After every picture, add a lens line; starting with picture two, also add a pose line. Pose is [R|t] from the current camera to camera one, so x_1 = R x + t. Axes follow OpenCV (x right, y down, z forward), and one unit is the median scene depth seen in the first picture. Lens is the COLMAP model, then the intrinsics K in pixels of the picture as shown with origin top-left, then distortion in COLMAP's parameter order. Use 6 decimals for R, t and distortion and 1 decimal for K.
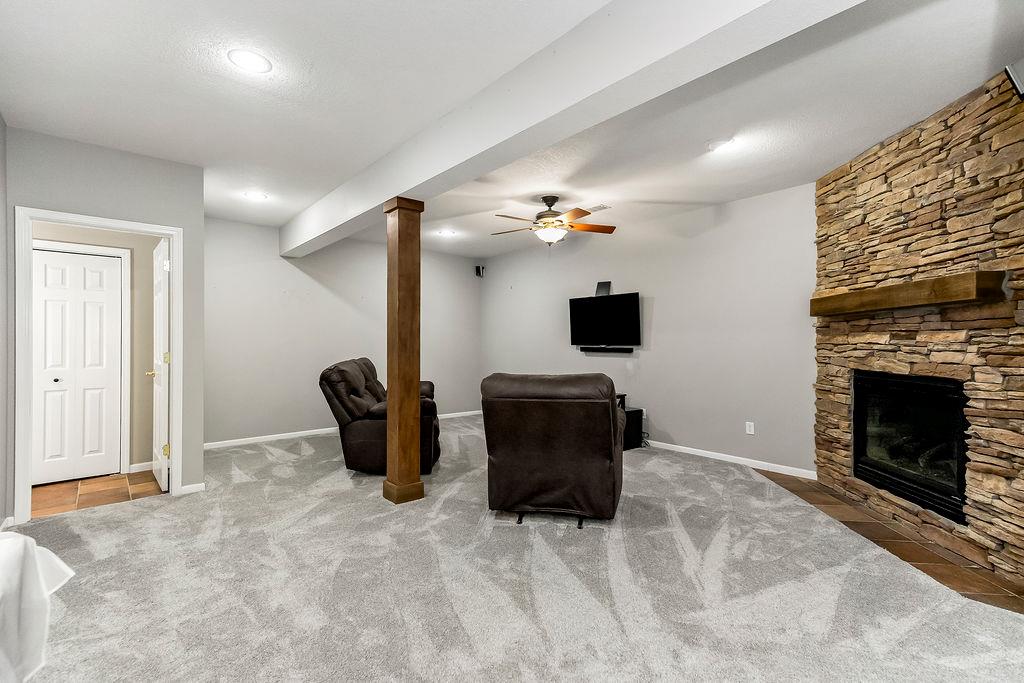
lens RADIAL K [[464.1, 0, 512.0], [0, 464.1, 341.5], [0, 0, 1]] dist [0.001073, -0.000484]
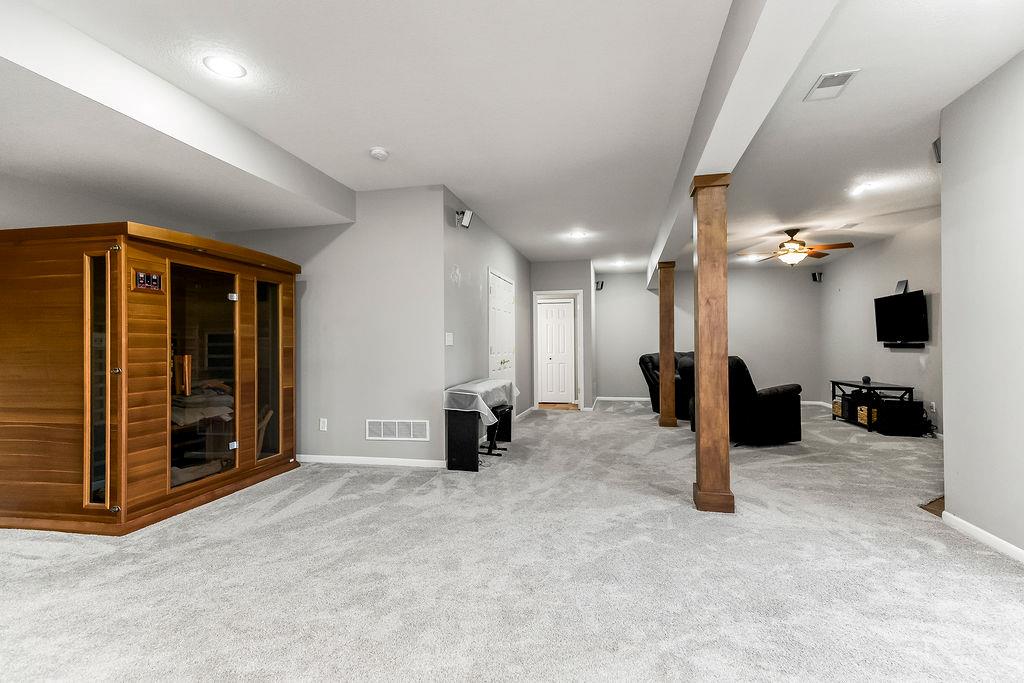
lens RADIAL K [[464.1, 0, 512.0], [0, 464.1, 341.5], [0, 0, 1]] dist [0.001073, -0.000484]
pose [[0.562788, -0.008730, -0.826555, 0.601779], [0.006225, 0.999961, -0.006324, 0.010413], [0.826578, -0.001586, 0.562820, -0.338464]]
